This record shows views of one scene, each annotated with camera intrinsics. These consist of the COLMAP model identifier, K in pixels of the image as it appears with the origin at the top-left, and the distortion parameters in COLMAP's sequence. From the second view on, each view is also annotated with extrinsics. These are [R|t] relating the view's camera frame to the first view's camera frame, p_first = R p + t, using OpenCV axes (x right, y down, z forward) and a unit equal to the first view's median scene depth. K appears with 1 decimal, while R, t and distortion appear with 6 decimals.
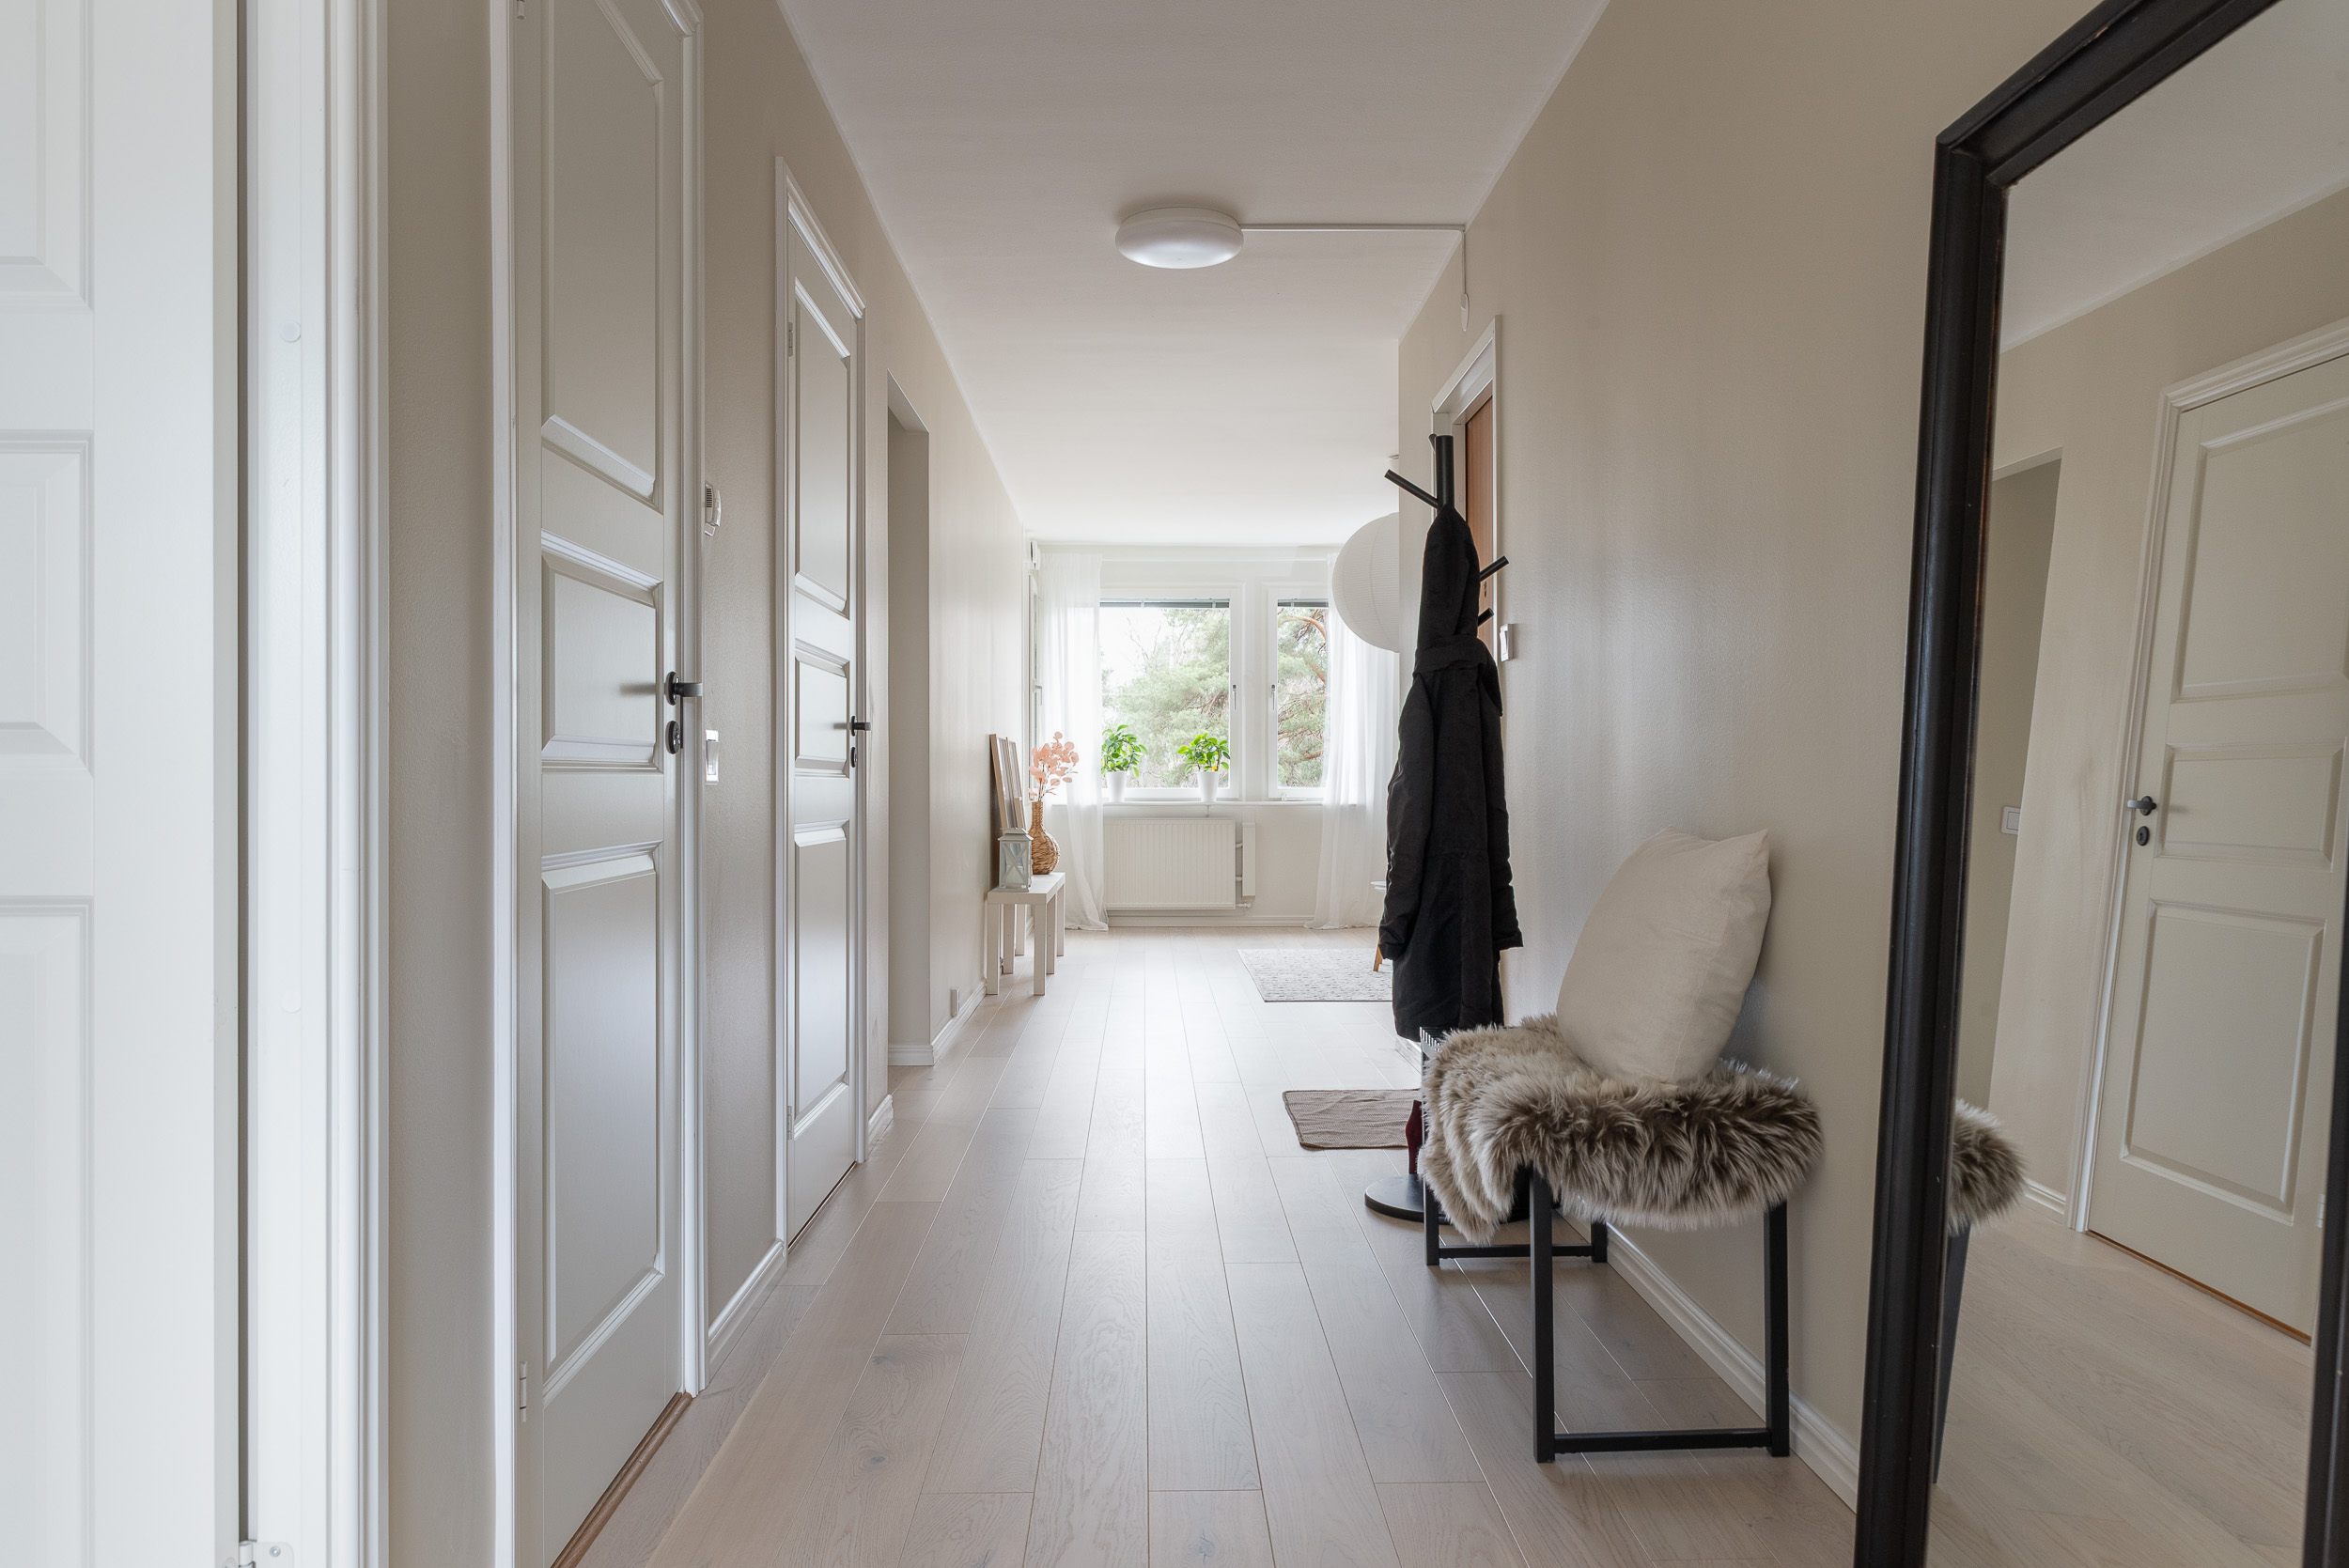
lens RADIAL K [[1753.5, 0, 1174.7], [0, 1753.5, 781.1], [0, 0, 1]] dist [-0.000881, -0.000017]
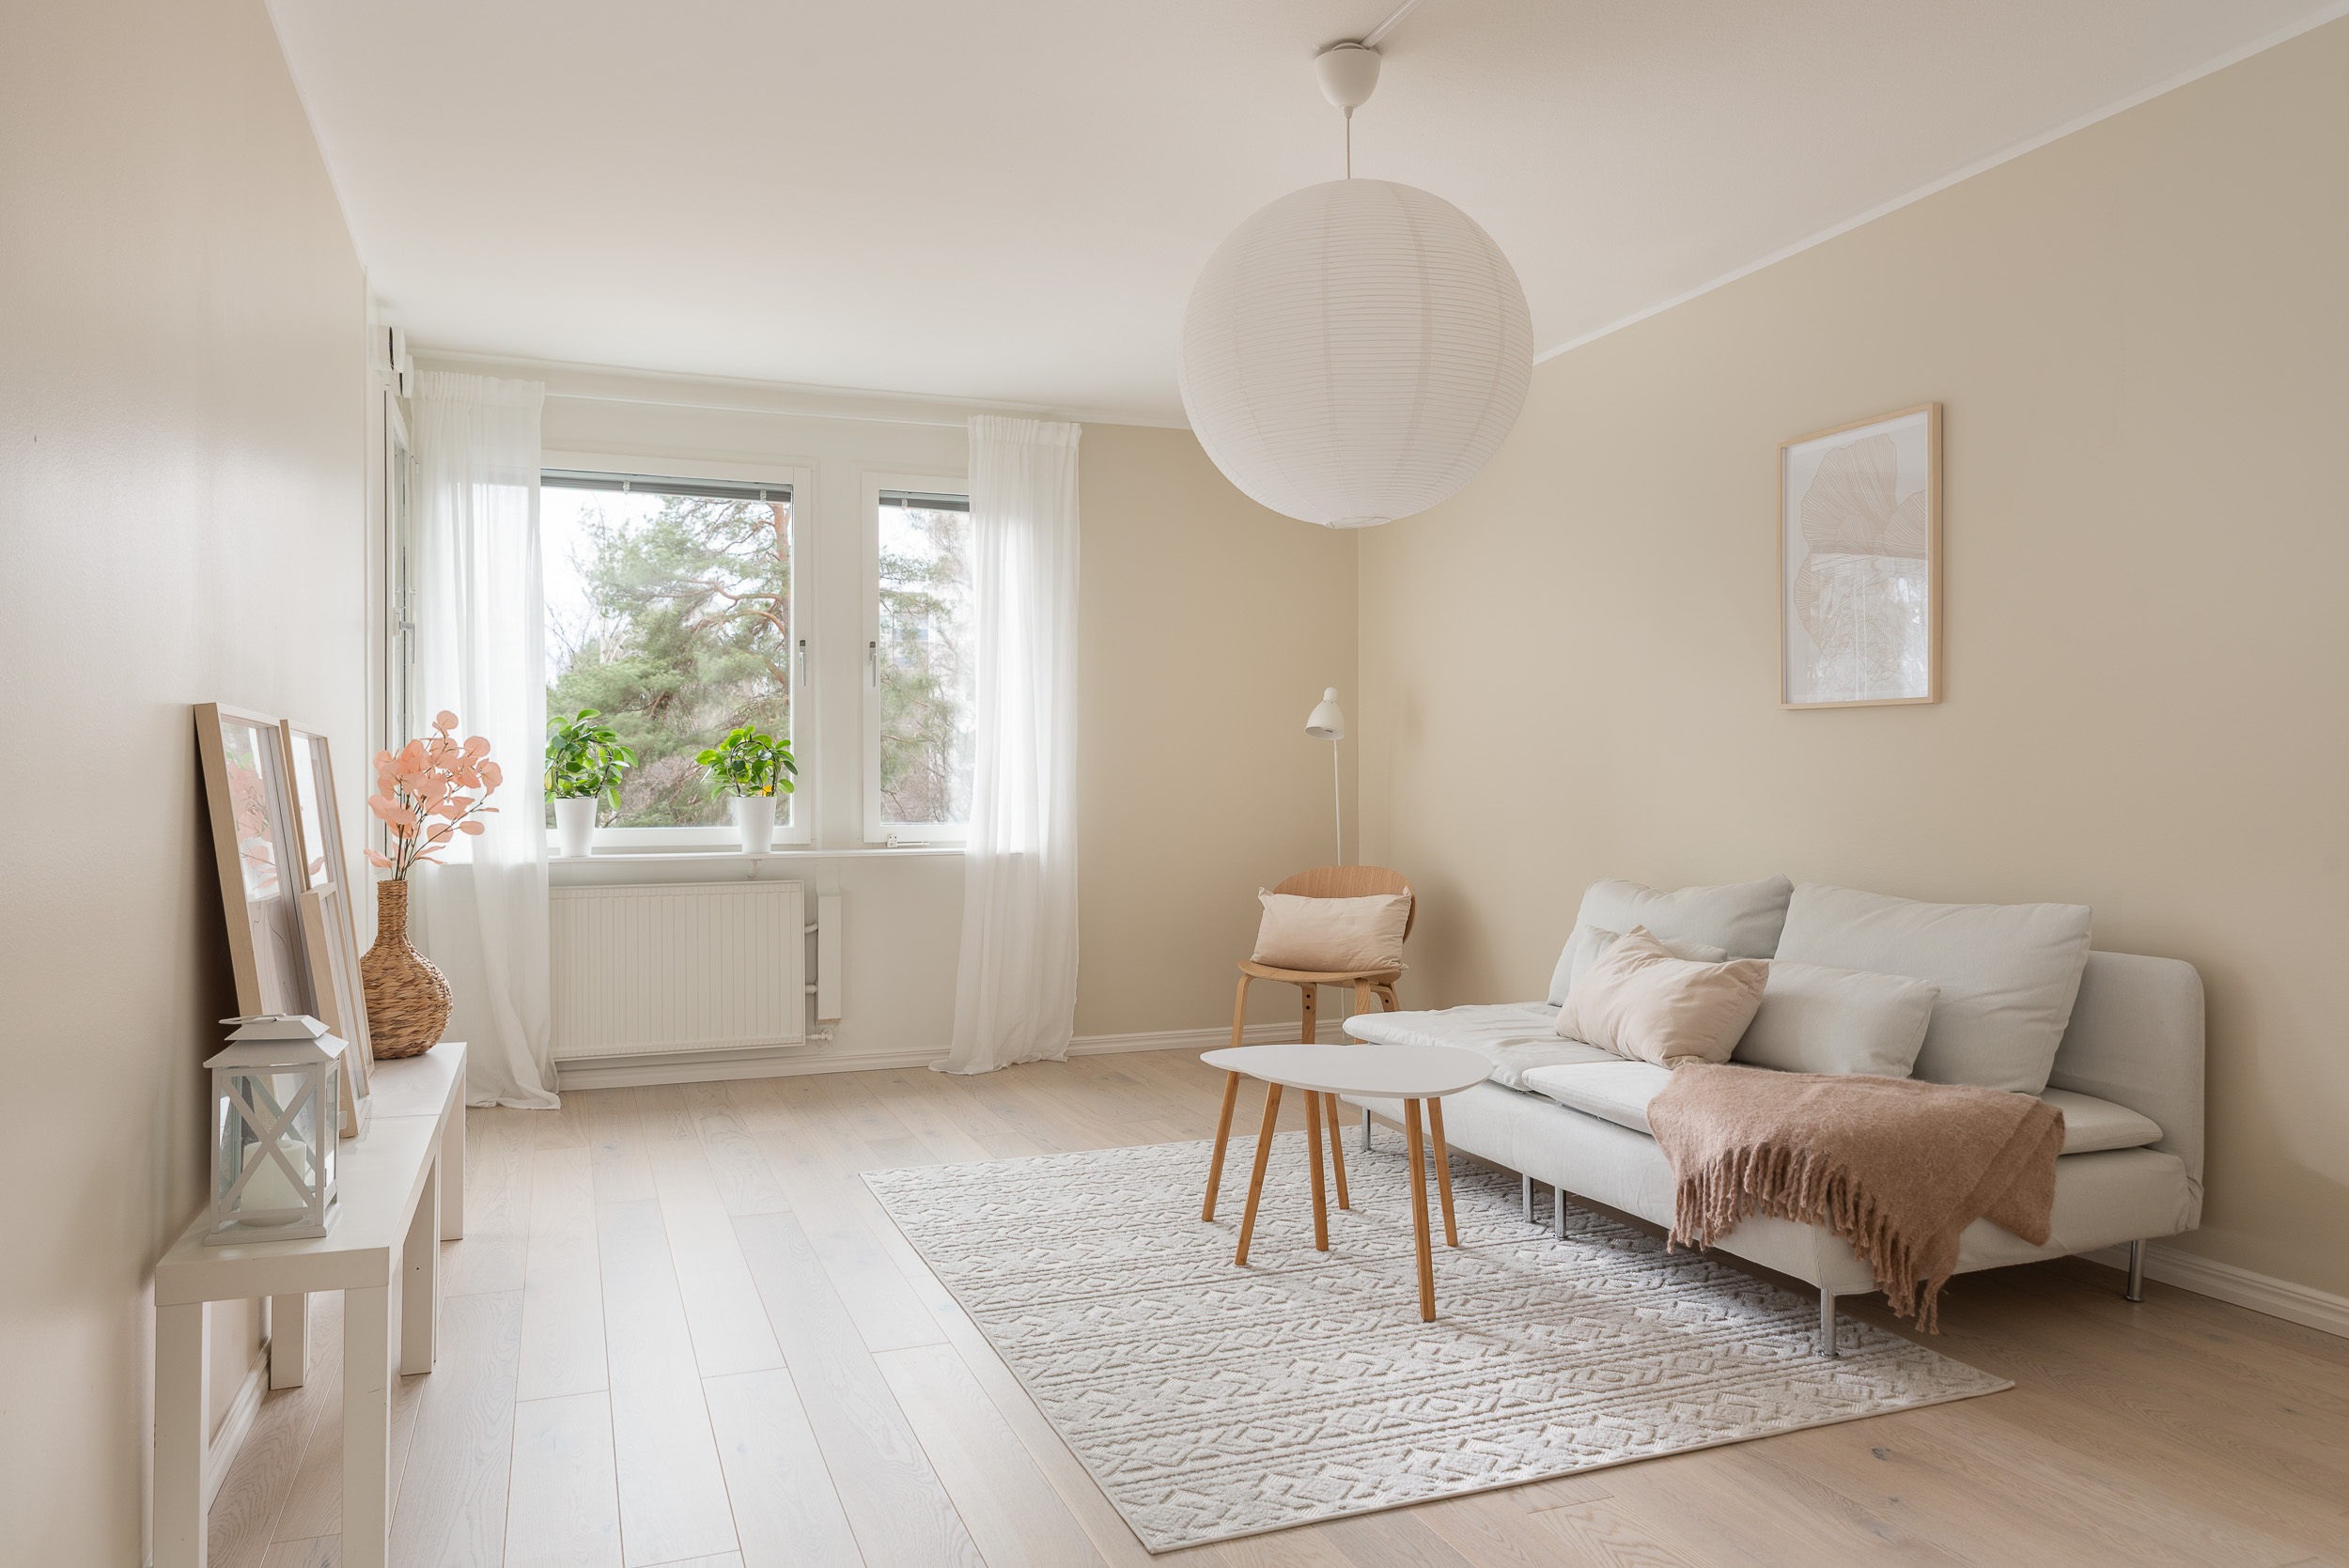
lens RADIAL K [[1590.5, 0, 1176.4], [0, 1590.5, 788.8], [0, 0, 1]] dist [0.011420, 0.001460]
pose [[0.938653, -0.002776, 0.344852, -0.028855], [0.002368, 0.999996, 0.001604, -0.008472], [-0.344855, -0.000689, 0.938656, 0.488214]]
